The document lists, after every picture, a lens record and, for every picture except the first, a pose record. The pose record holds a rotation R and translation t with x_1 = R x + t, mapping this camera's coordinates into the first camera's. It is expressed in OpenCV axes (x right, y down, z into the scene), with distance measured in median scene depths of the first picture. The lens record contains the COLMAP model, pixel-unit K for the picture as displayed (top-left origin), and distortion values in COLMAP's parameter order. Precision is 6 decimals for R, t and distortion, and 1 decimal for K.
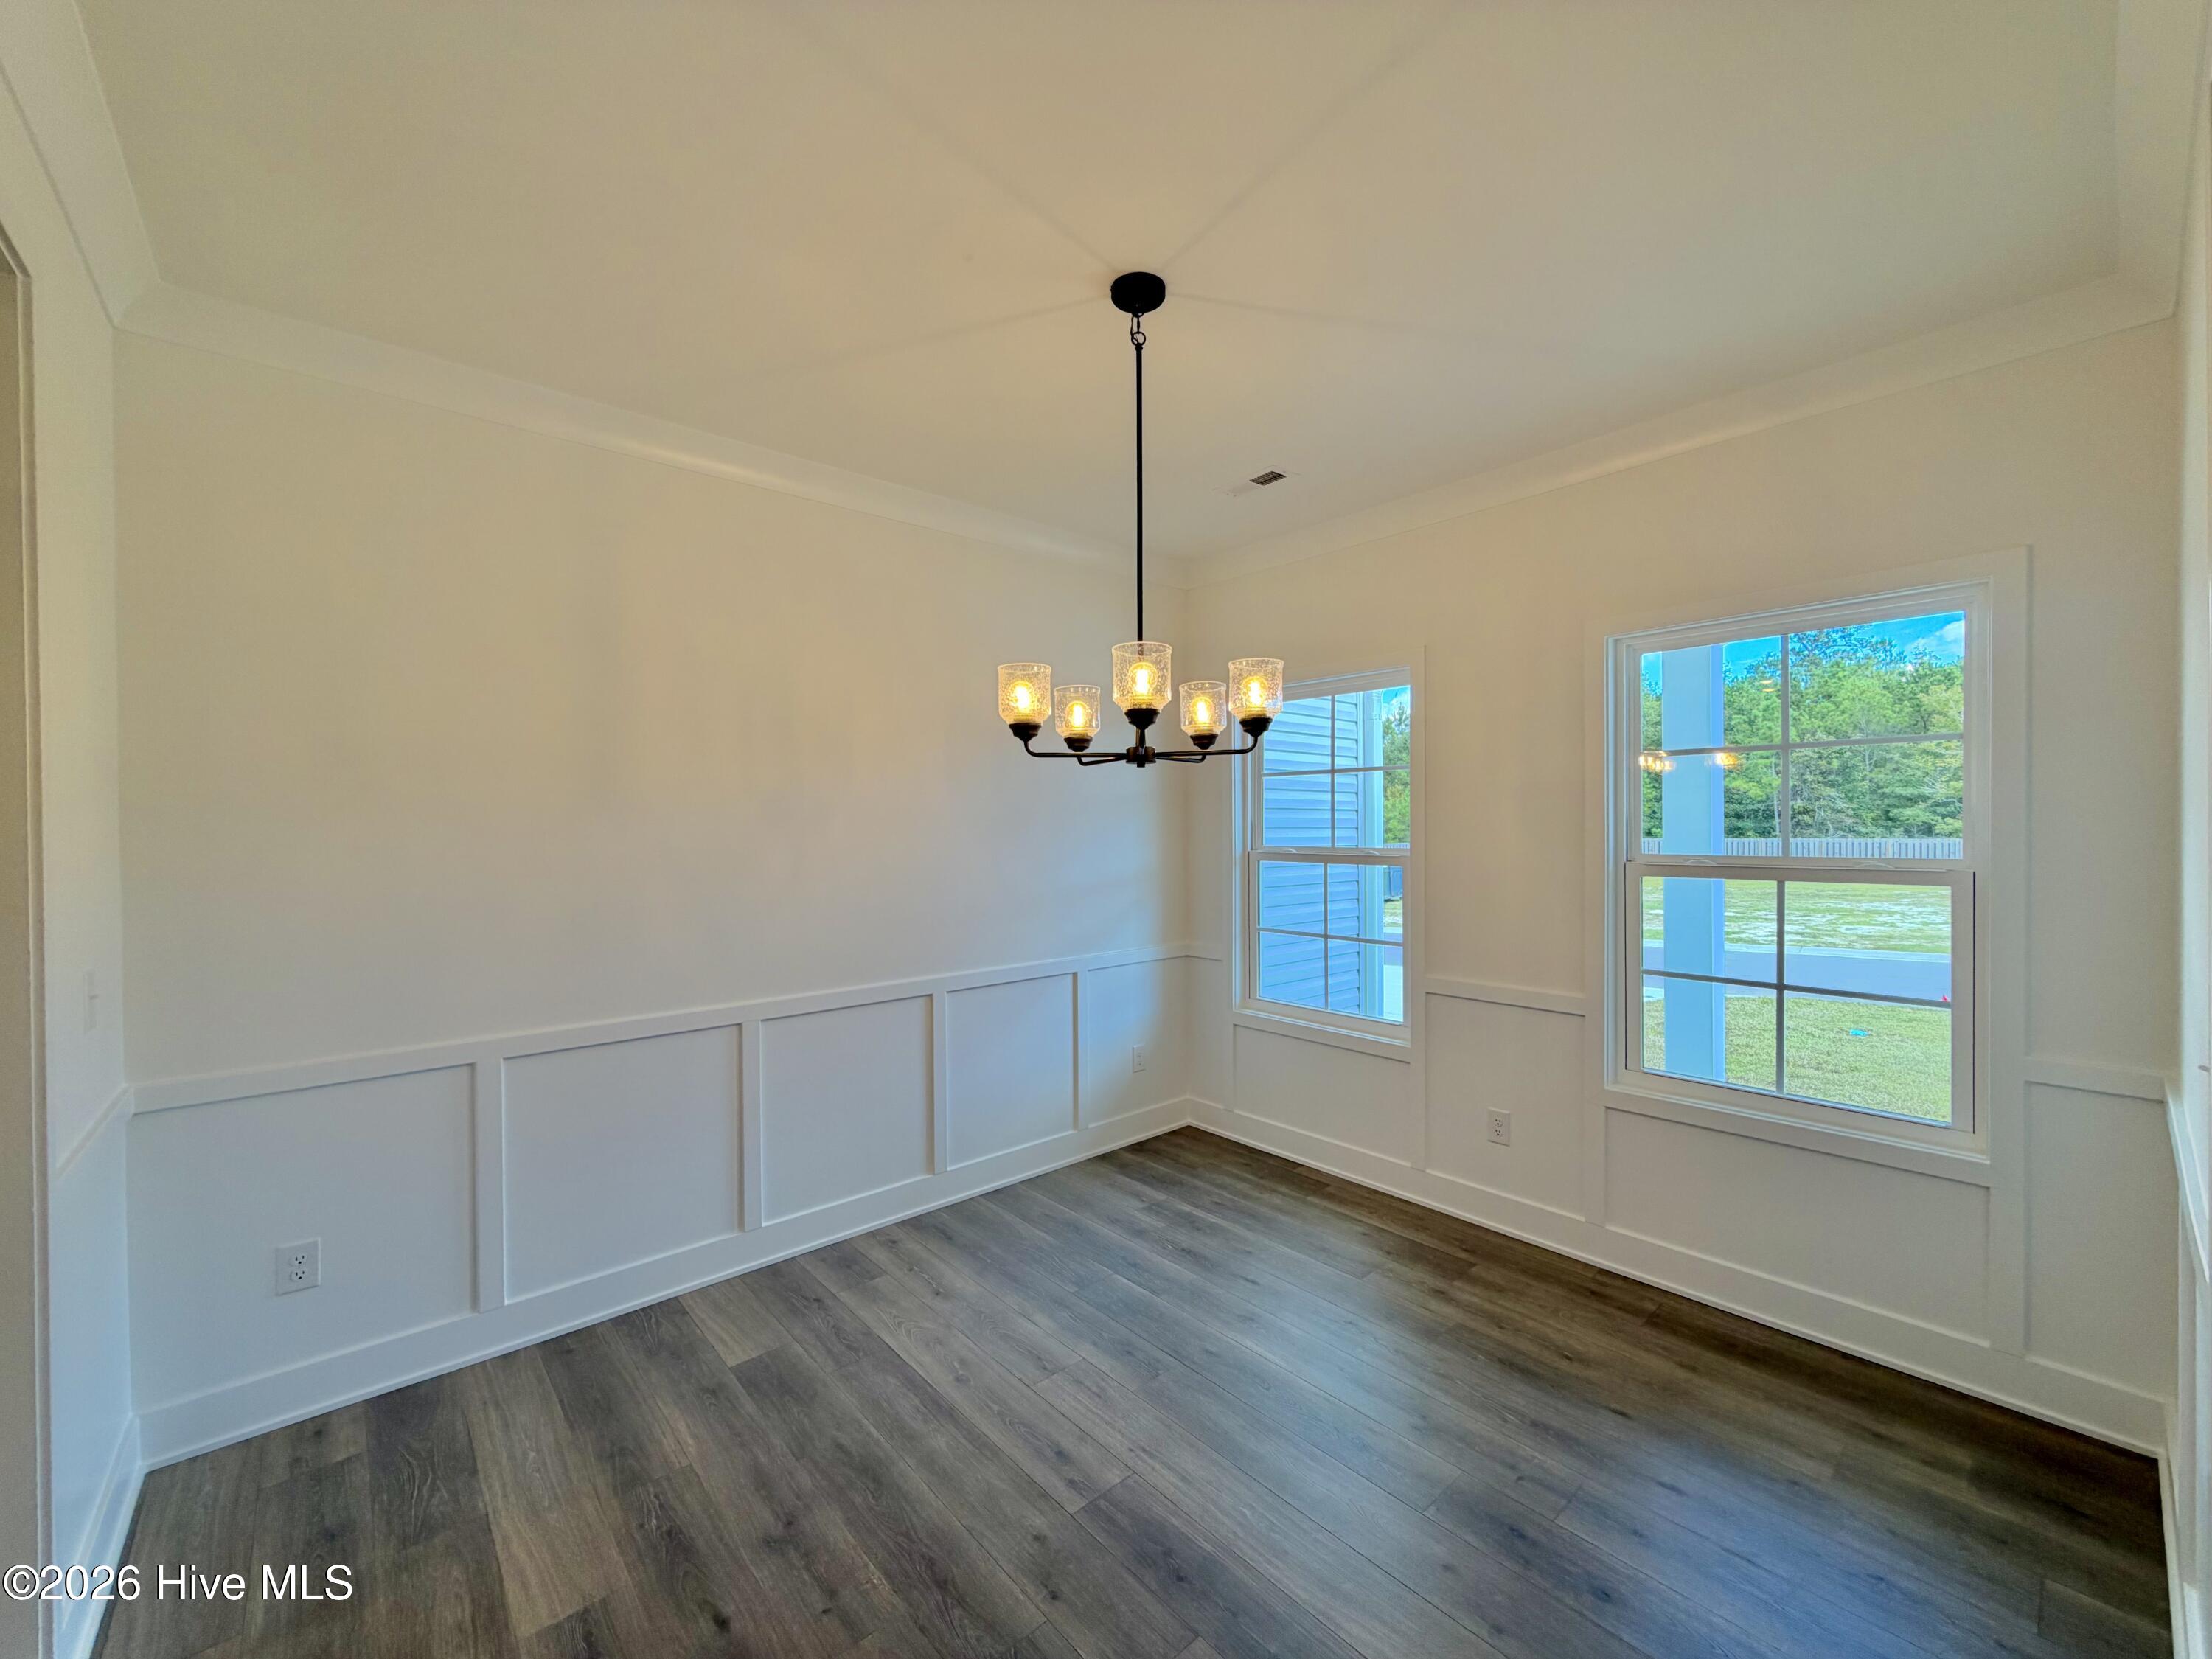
lens RADIAL K [[885.0, 0, 1106.0], [0, 885.0, 827.9], [0, 0, 1]] dist [-0.001903, 0.000352]
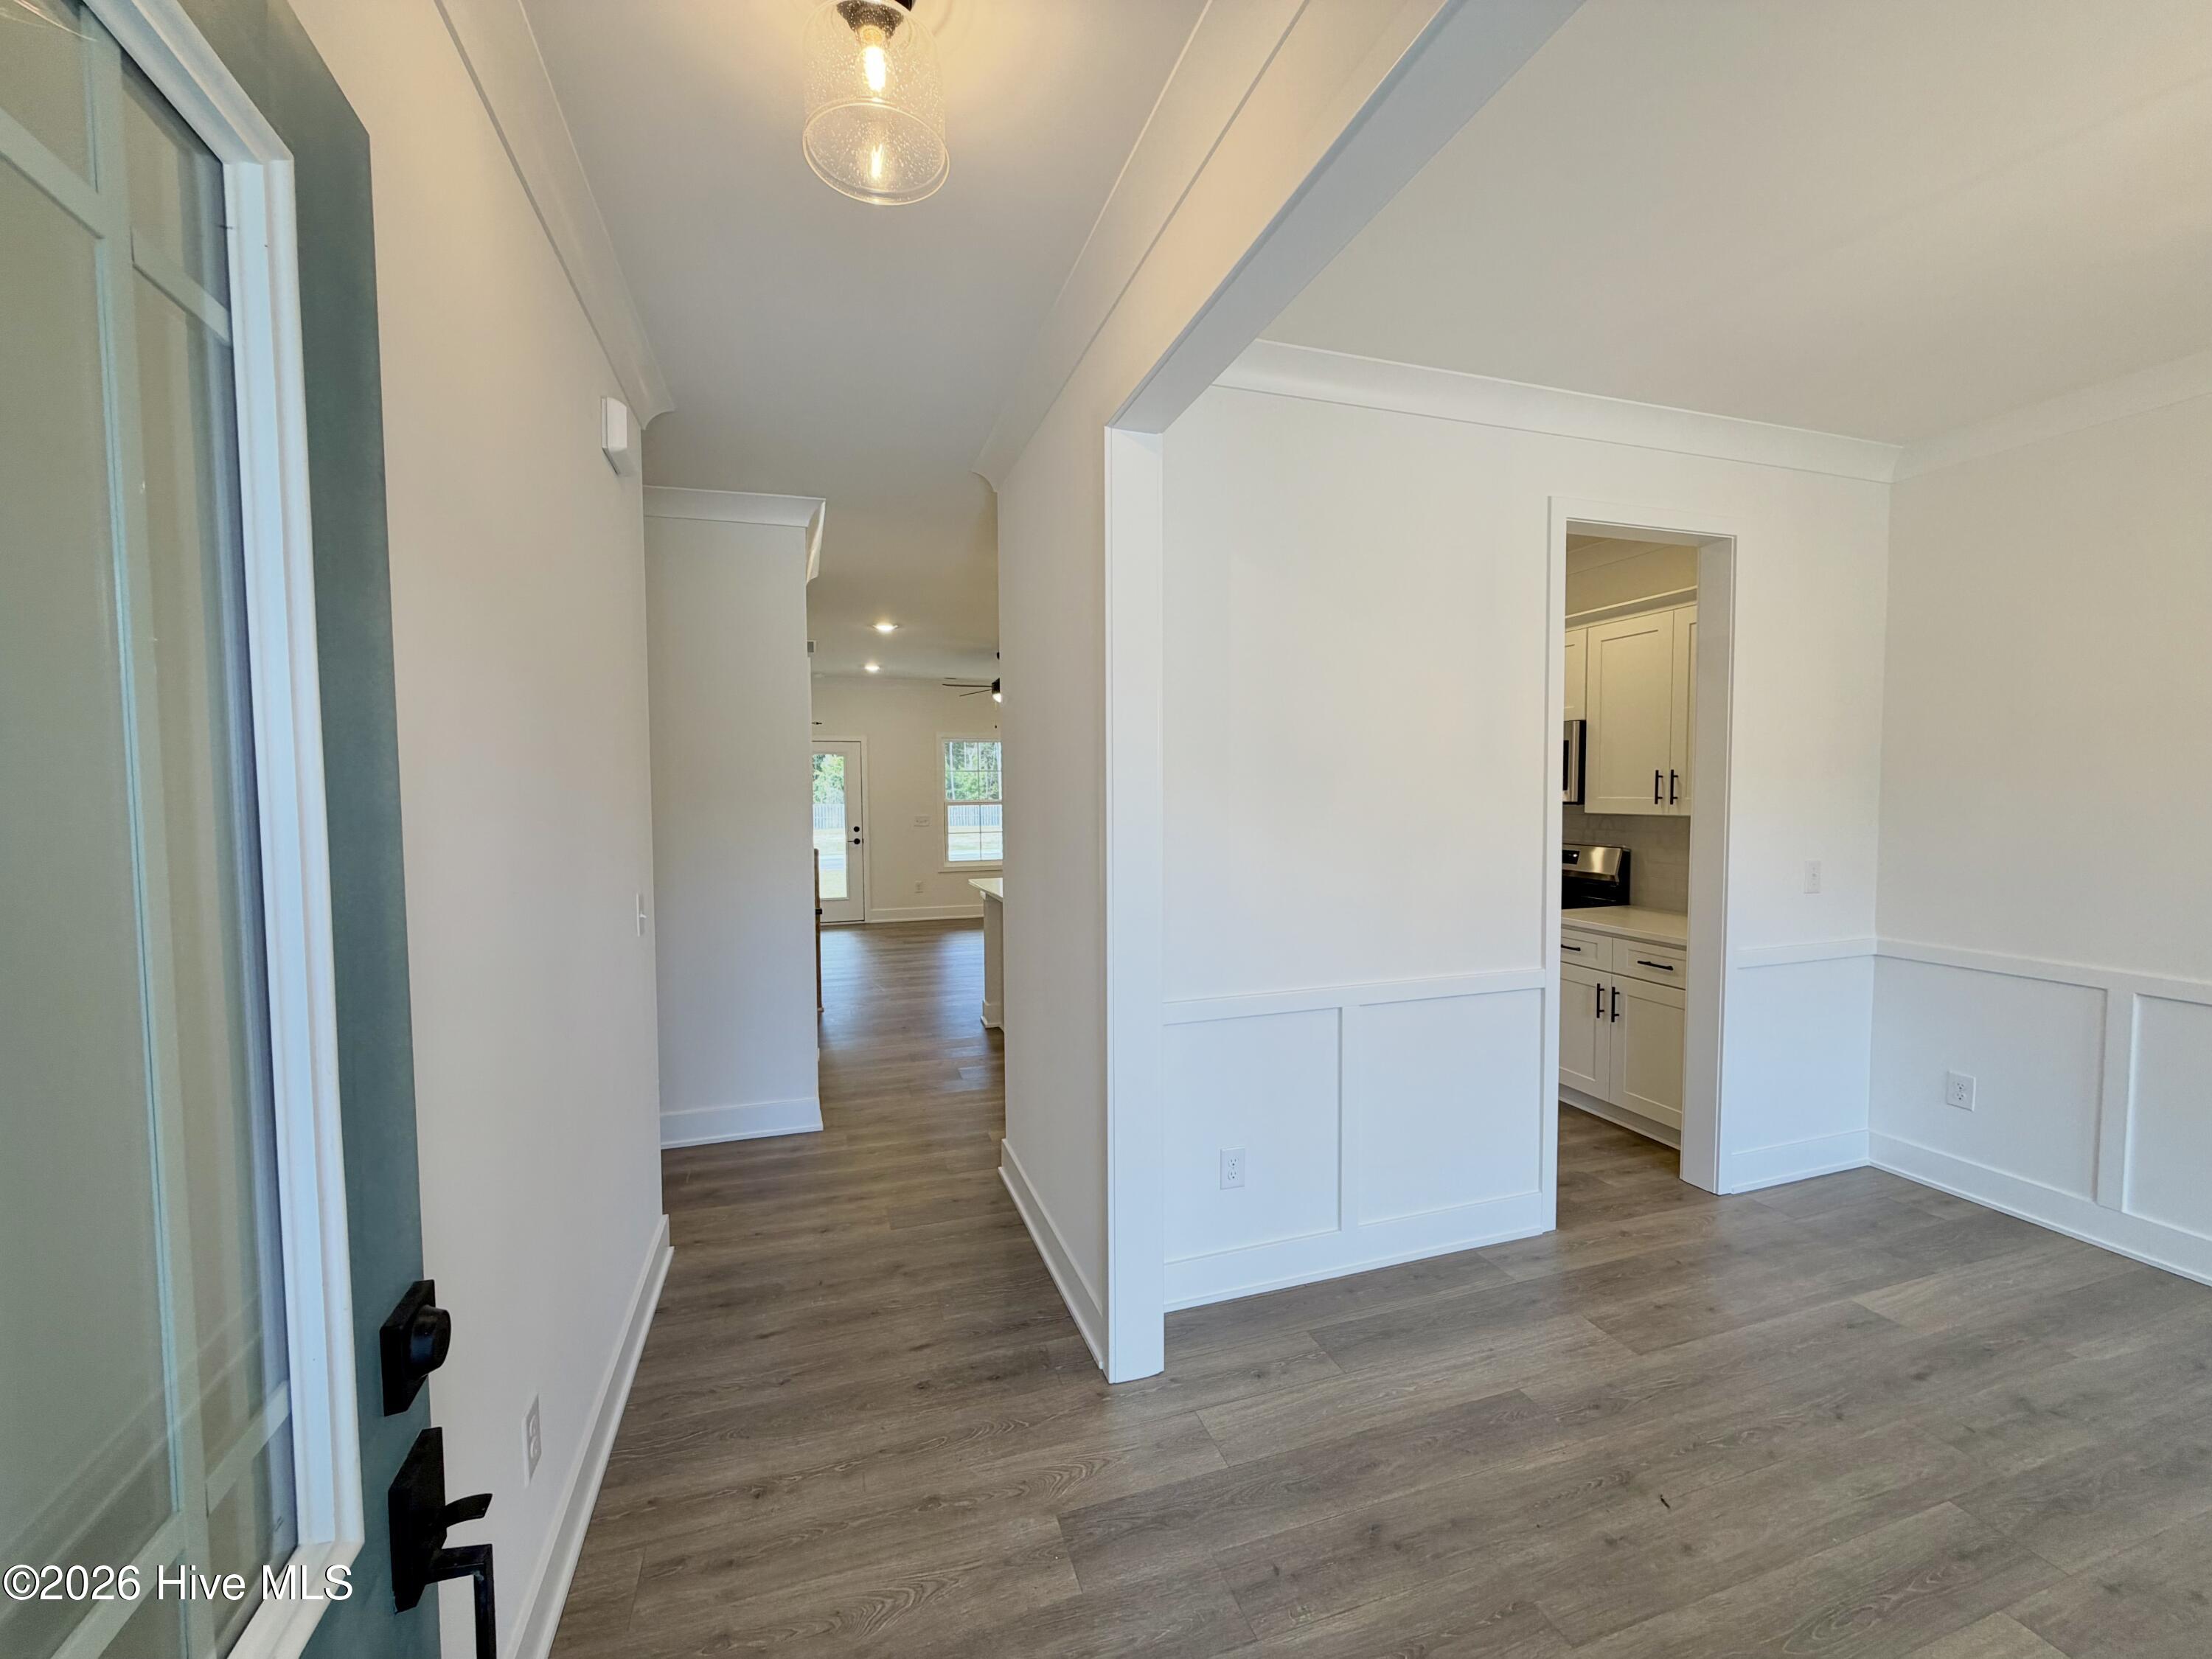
lens RADIAL K [[885.0, 0, 1100.3], [0, 885.0, 827.7], [0, 0, 1]] dist [-0.001903, 0.000352]
pose [[-0.370808, 0.063348, -0.926546, 0.951637], [0.010424, 0.997892, 0.064054, -0.034166], [0.928651, 0.014094, -0.370687, 0.246902]]
